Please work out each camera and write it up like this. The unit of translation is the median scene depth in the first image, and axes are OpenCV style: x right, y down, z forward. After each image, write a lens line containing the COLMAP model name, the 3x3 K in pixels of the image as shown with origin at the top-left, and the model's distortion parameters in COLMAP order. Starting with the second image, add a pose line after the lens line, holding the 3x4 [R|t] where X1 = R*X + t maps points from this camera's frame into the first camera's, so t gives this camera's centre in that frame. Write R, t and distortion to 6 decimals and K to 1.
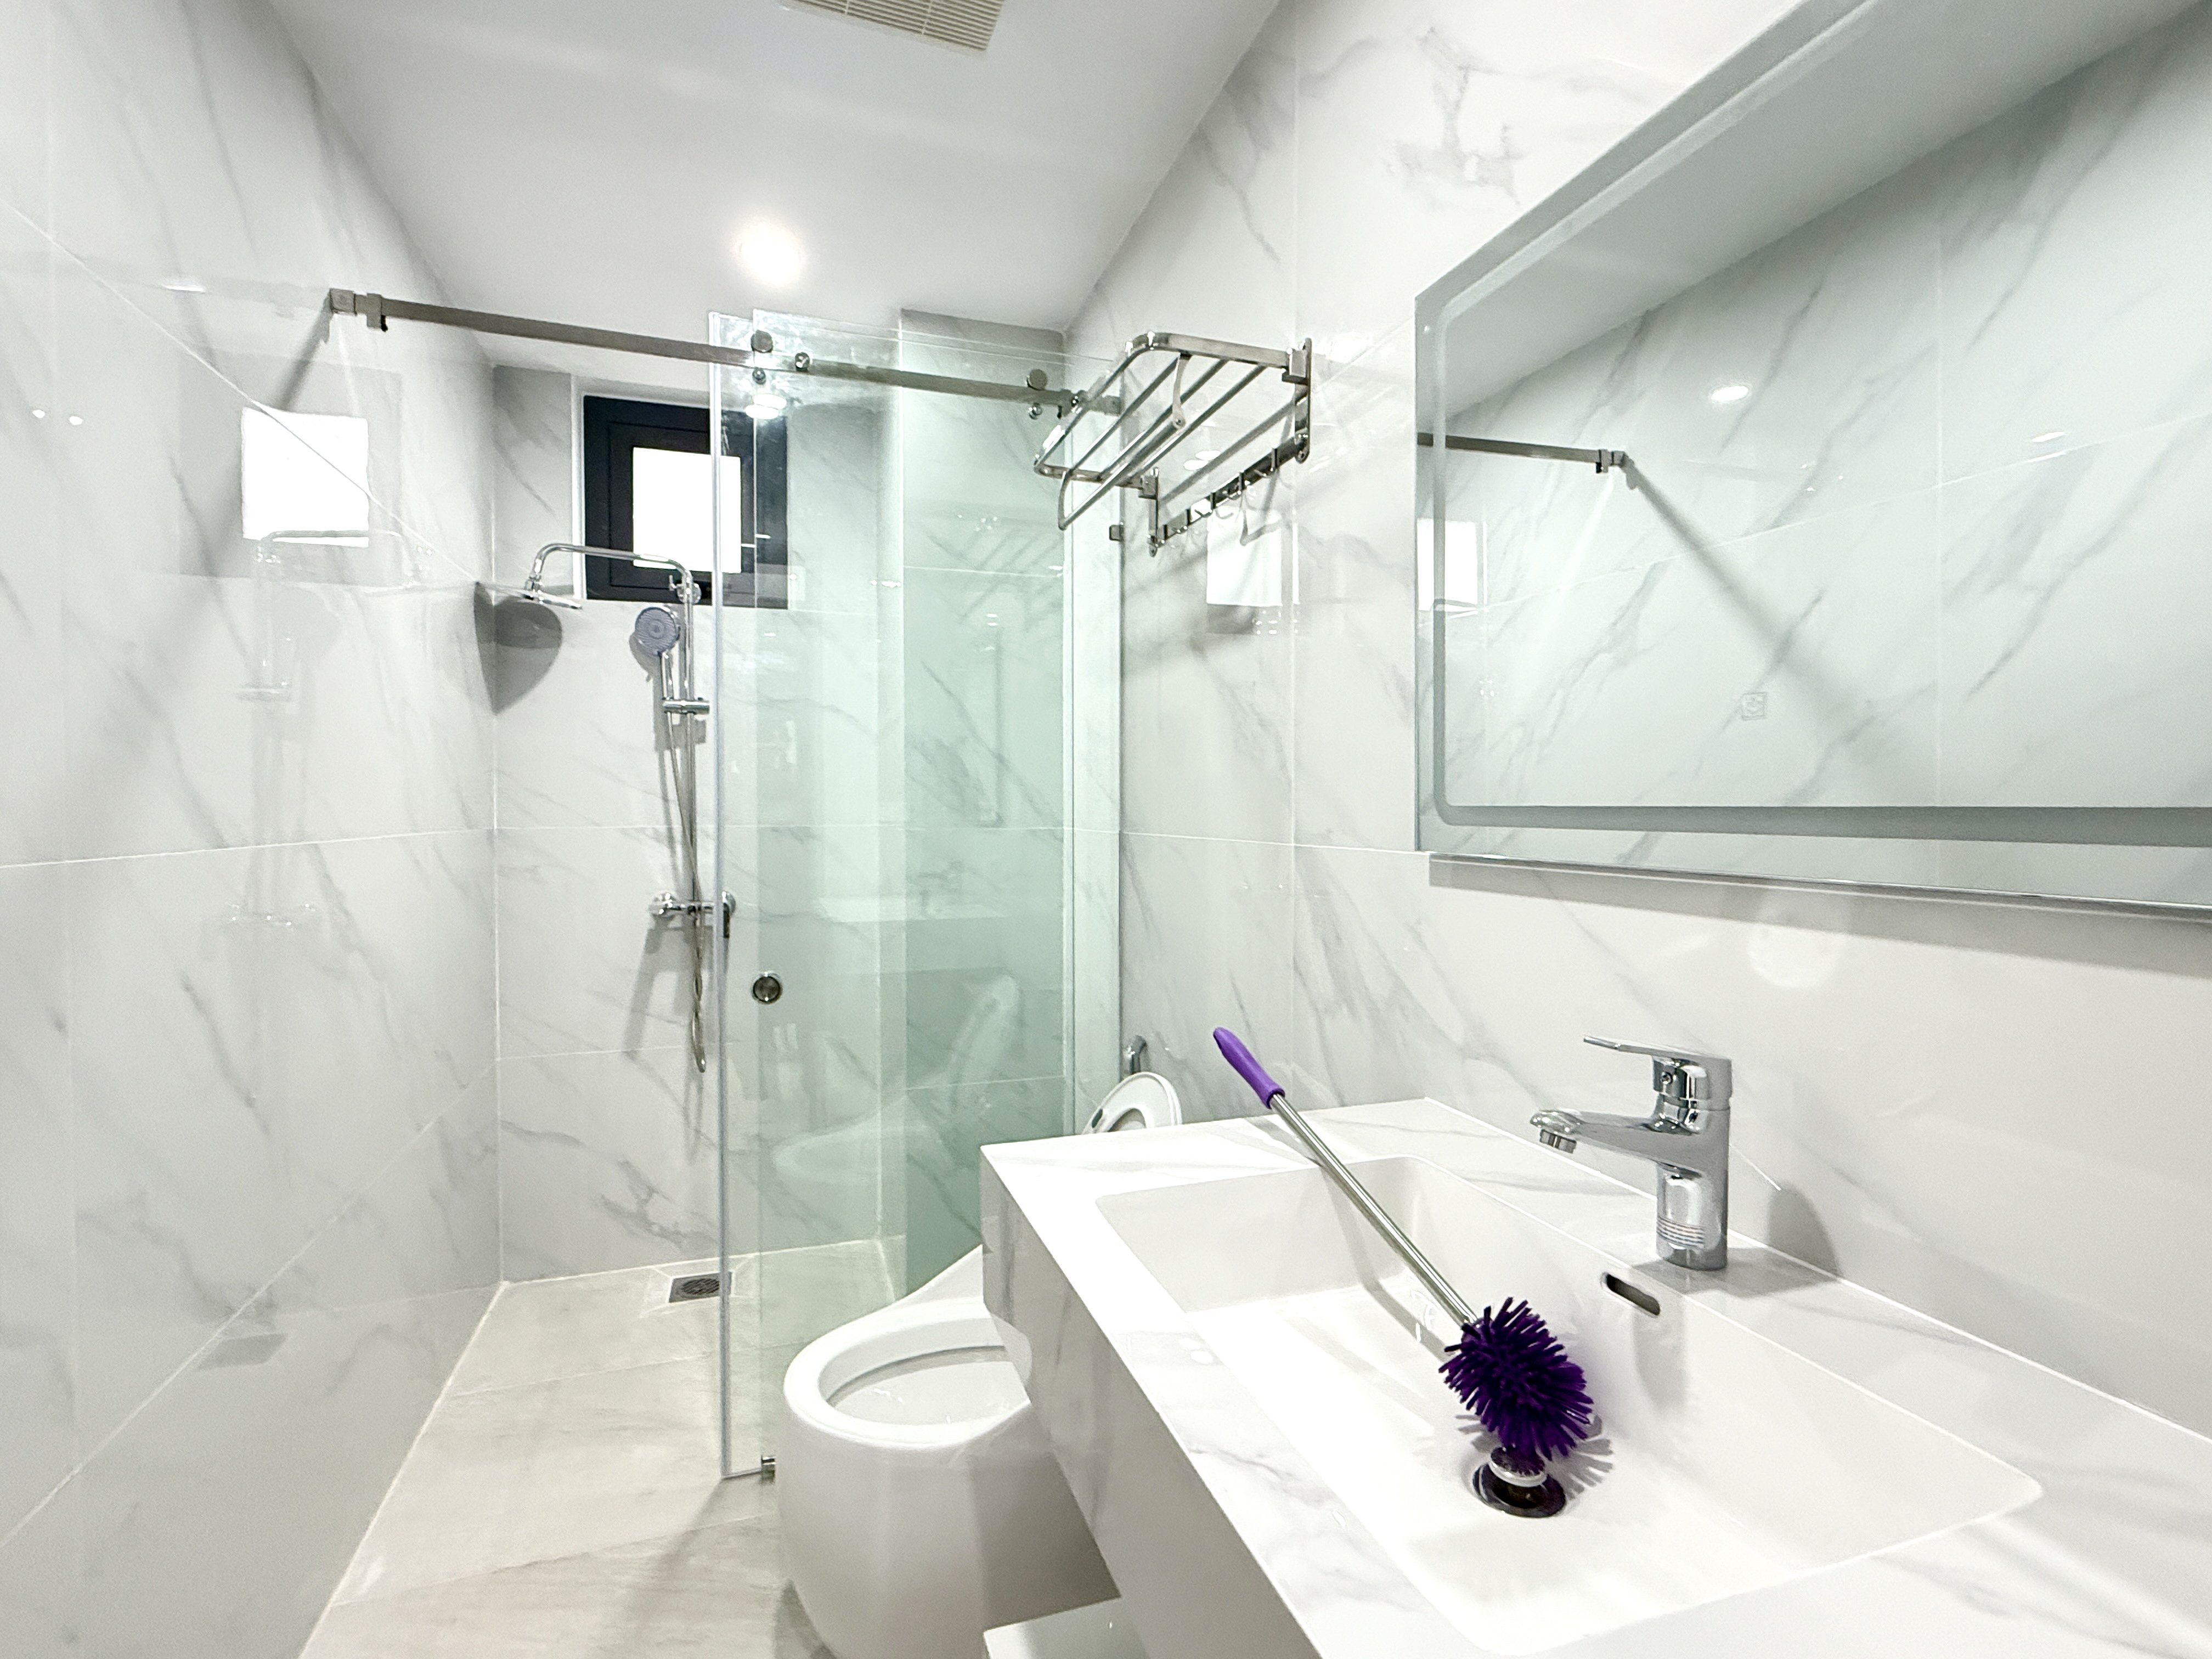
lens RADIAL K [[1015.2, 0, 1104.0], [0, 1015.2, 823.3], [0, 0, 1]] dist [-0.001625, -0.001354]
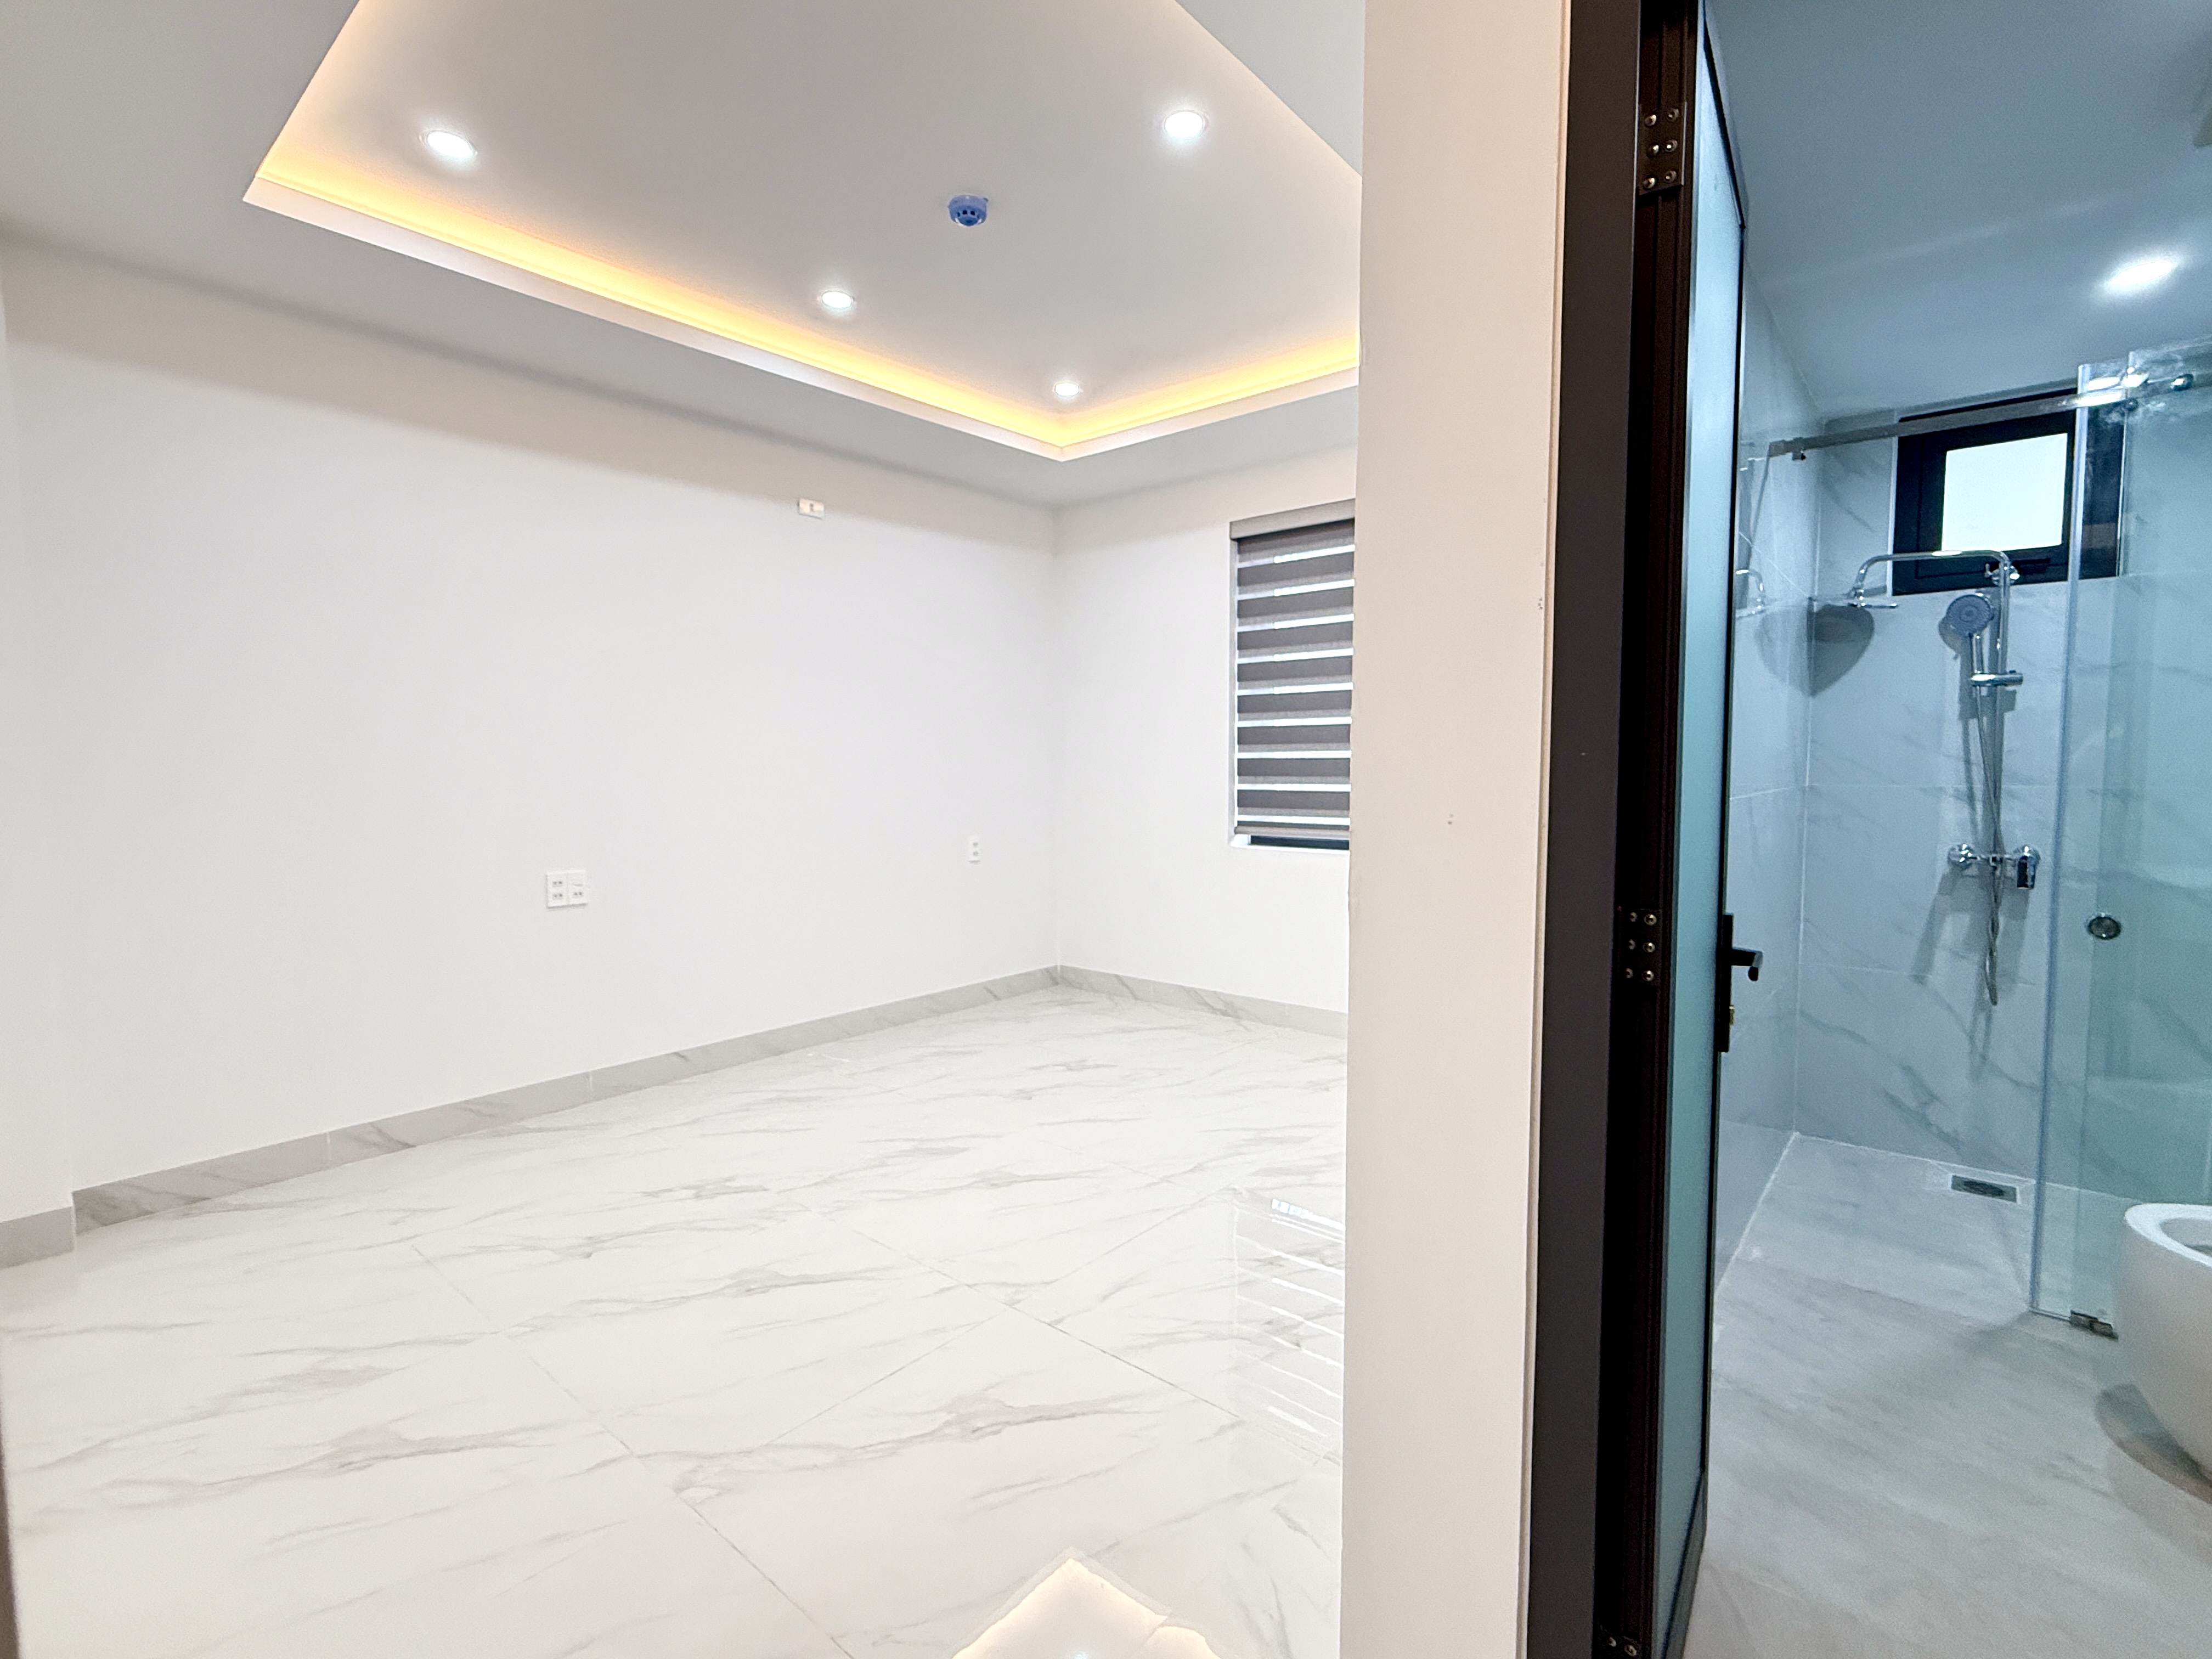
lens RADIAL K [[1015.2, 0, 1113.8], [0, 1015.2, 829.5], [0, 0, 1]] dist [-0.001625, -0.001354]
pose [[0.511939, 0.054790, -0.857272, 0.058272], [-0.007990, 0.998224, 0.059028, -0.008003], [0.858984, -0.023369, 0.511468, -0.415908]]
